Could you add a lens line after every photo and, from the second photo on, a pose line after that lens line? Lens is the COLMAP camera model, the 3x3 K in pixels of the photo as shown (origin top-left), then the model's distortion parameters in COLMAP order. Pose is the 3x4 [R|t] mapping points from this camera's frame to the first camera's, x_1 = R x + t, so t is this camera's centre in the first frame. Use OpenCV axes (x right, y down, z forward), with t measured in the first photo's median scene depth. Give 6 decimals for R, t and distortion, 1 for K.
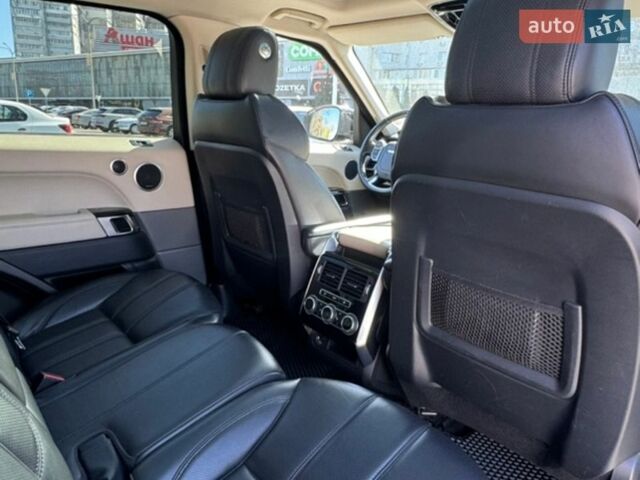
lens RADIAL K [[463.4, 0, 320.5], [0, 463.4, 239.3], [0, 0, 1]] dist [0.001434, 0.014256]
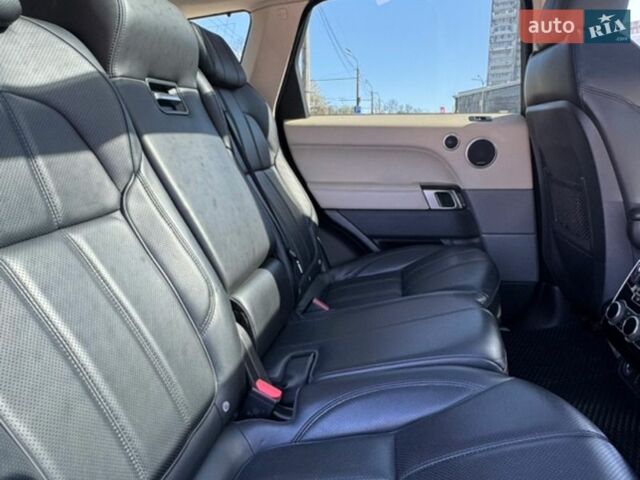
lens RADIAL K [[463.4, 0, 332.8], [0, 463.4, 241.5], [0, 0, 1]] dist [0.001434, 0.014256]
pose [[0.635982, 0.118318, -0.762580, 0.189531], [-0.147870, 0.988550, 0.030056, 0.063429], [0.757404, 0.093648, 0.646195, 0.167598]]
